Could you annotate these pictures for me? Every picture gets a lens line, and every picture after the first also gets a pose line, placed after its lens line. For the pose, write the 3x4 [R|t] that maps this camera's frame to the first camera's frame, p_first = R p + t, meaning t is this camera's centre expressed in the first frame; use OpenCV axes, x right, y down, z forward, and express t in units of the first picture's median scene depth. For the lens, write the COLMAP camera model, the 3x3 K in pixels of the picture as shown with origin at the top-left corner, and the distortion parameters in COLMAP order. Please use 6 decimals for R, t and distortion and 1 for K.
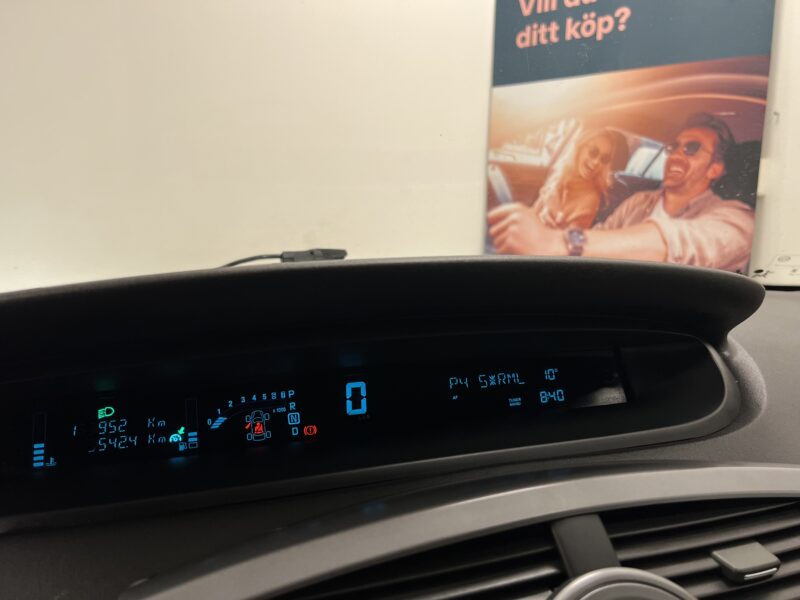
lens RADIAL K [[616.3, 0, 397.2], [0, 616.3, 307.1], [0, 0, 1]] dist [0.005484, 0.000211]
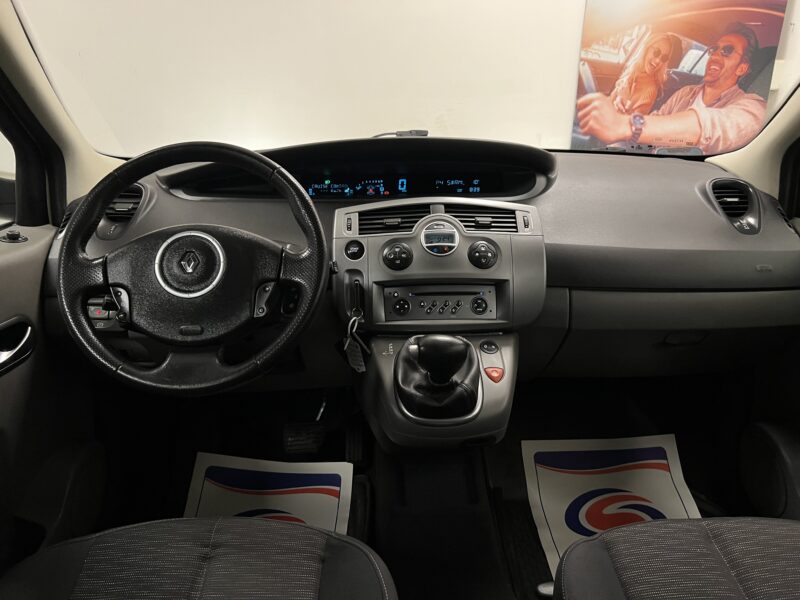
lens RADIAL K [[616.3, 0, 397.2], [0, 616.3, 307.1], [0, 0, 1]] dist [0.005484, 0.000211]
pose [[0.962539, 0.085329, -0.257367, 0.181871], [-0.033486, 0.979334, 0.199457, 0.032472], [0.269068, -0.183367, 0.945505, -0.489941]]
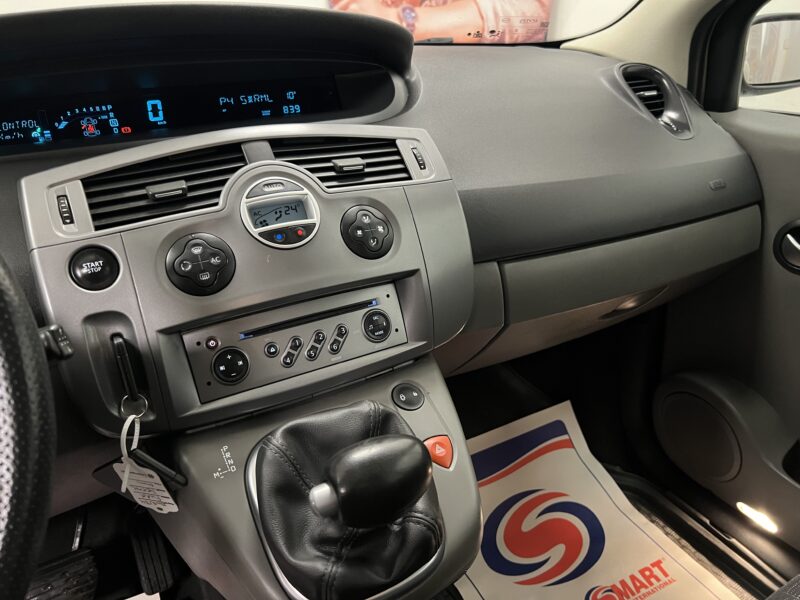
lens RADIAL K [[623.6, 0, 413.1], [0, 623.6, 301.0], [0, 0, 1]] dist [0.006213, -0.006387]
pose [[0.979627, -0.102870, 0.172478, 0.061768], [0.047182, 0.952699, 0.300230, 0.039651], [-0.195204, -0.285976, 0.938144, -0.187017]]
